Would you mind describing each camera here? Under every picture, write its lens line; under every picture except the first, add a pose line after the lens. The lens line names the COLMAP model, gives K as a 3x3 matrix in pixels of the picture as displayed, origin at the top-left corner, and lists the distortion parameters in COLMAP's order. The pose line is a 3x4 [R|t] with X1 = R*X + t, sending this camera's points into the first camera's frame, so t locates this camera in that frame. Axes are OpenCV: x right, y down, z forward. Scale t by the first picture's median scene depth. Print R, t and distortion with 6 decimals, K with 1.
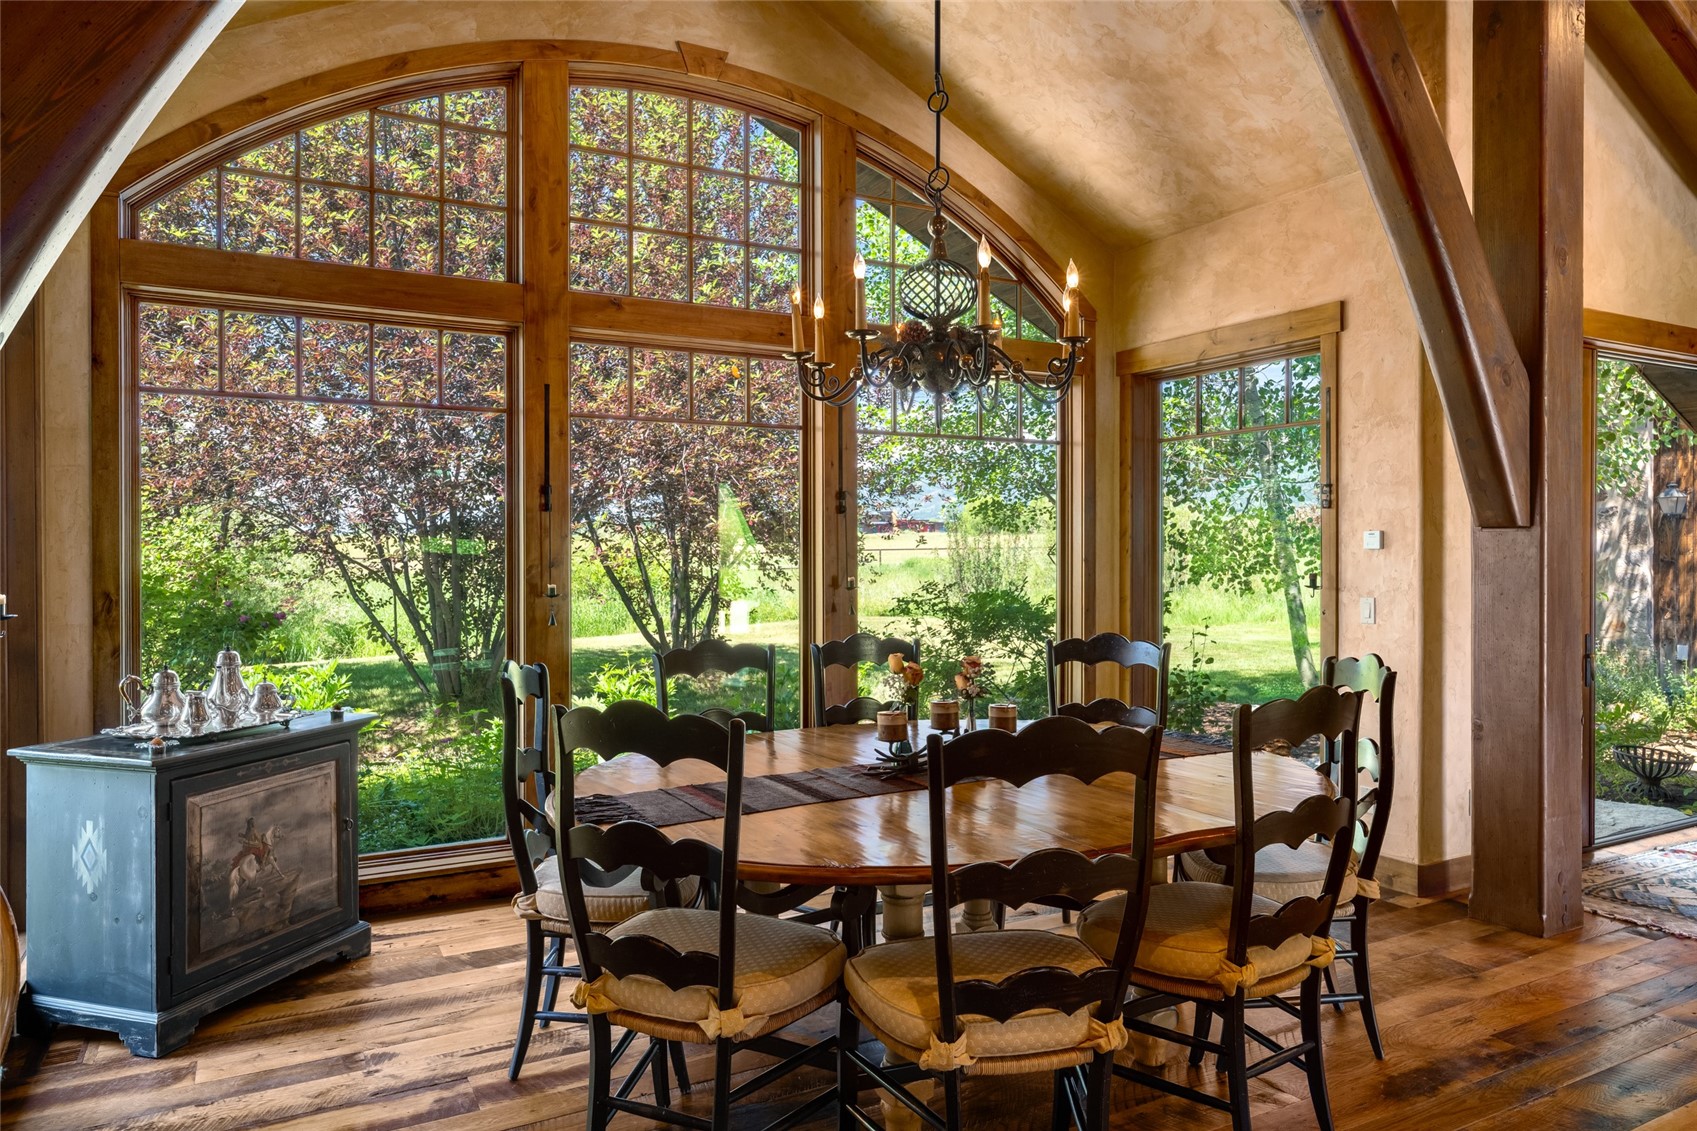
lens RADIAL K [[1144.4, 0, 855.0], [0, 1144.4, 562.1], [0, 0, 1]] dist [0.003815, -0.000337]
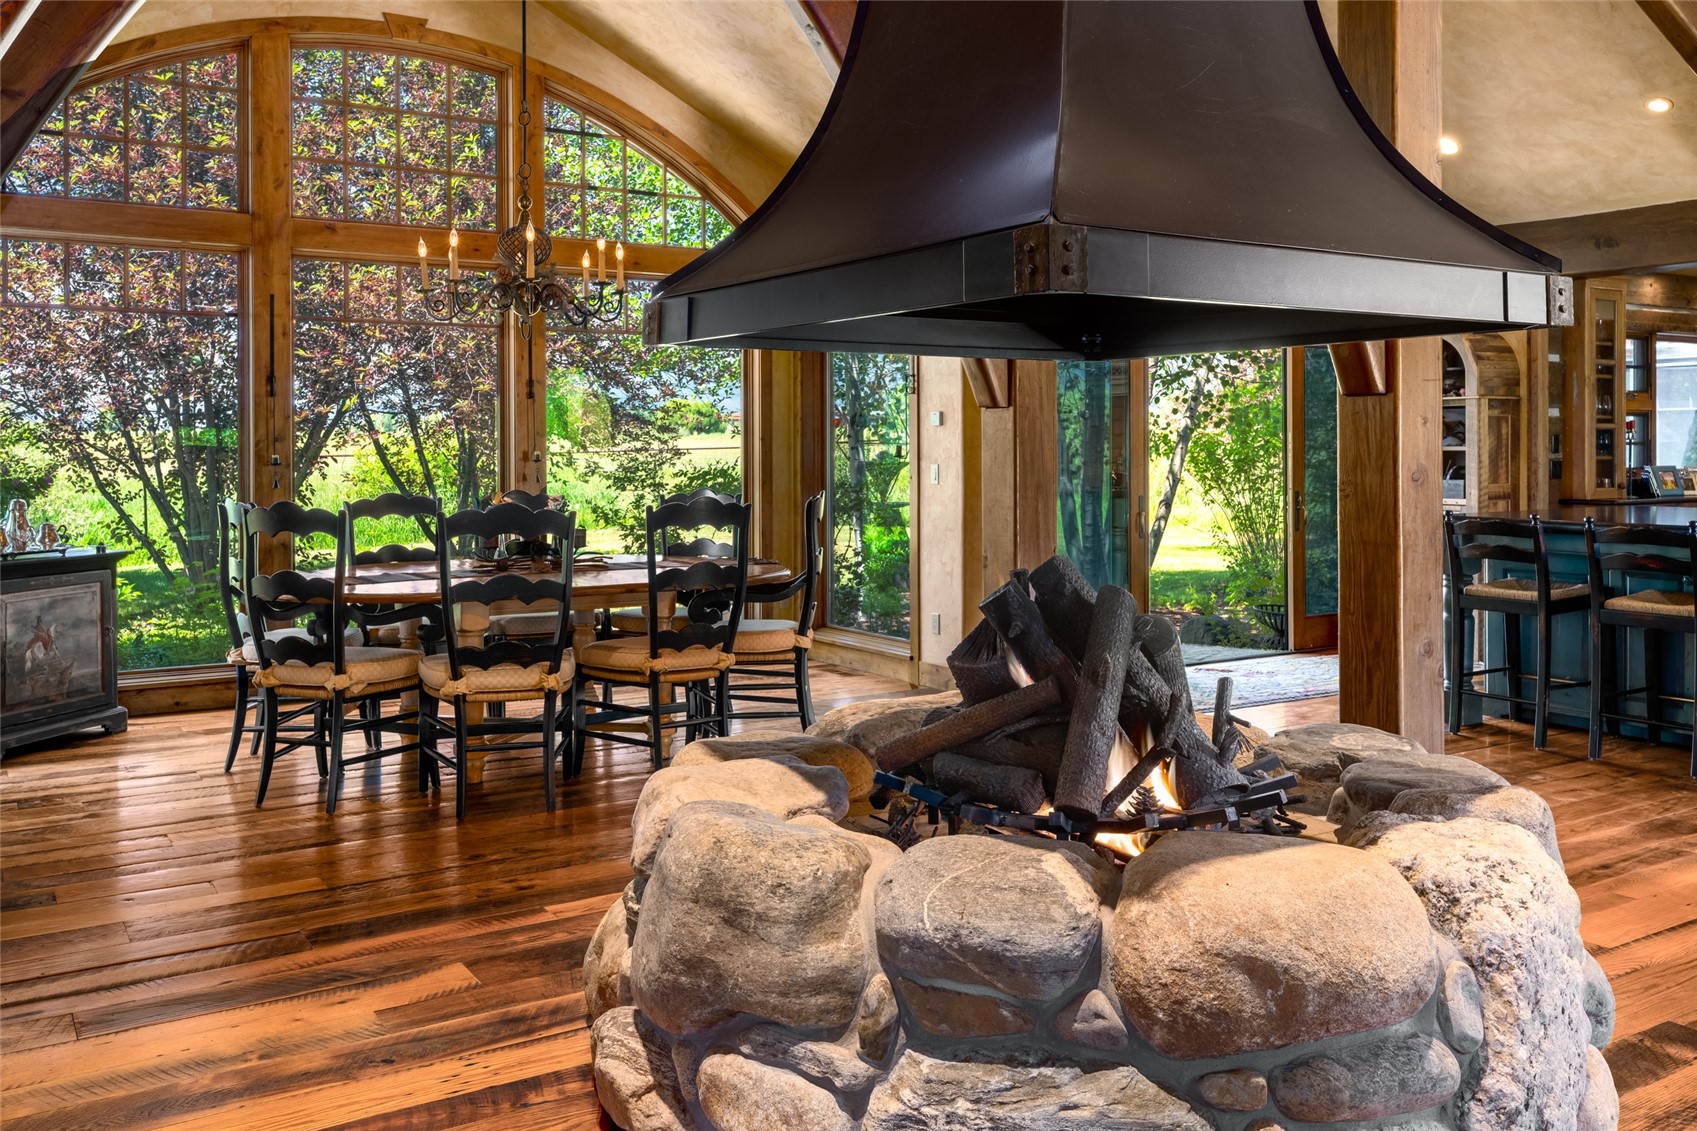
lens RADIAL K [[1465.6, 0, 848.8], [0, 1465.6, 458.5], [0, 0, 1]] dist [0.001217, 0.006807]
pose [[0.997830, -0.003307, 0.065761, 0.248909], [0.003685, 0.999977, -0.005630, 0.033750], [-0.065741, 0.005860, 0.997819, -0.623294]]
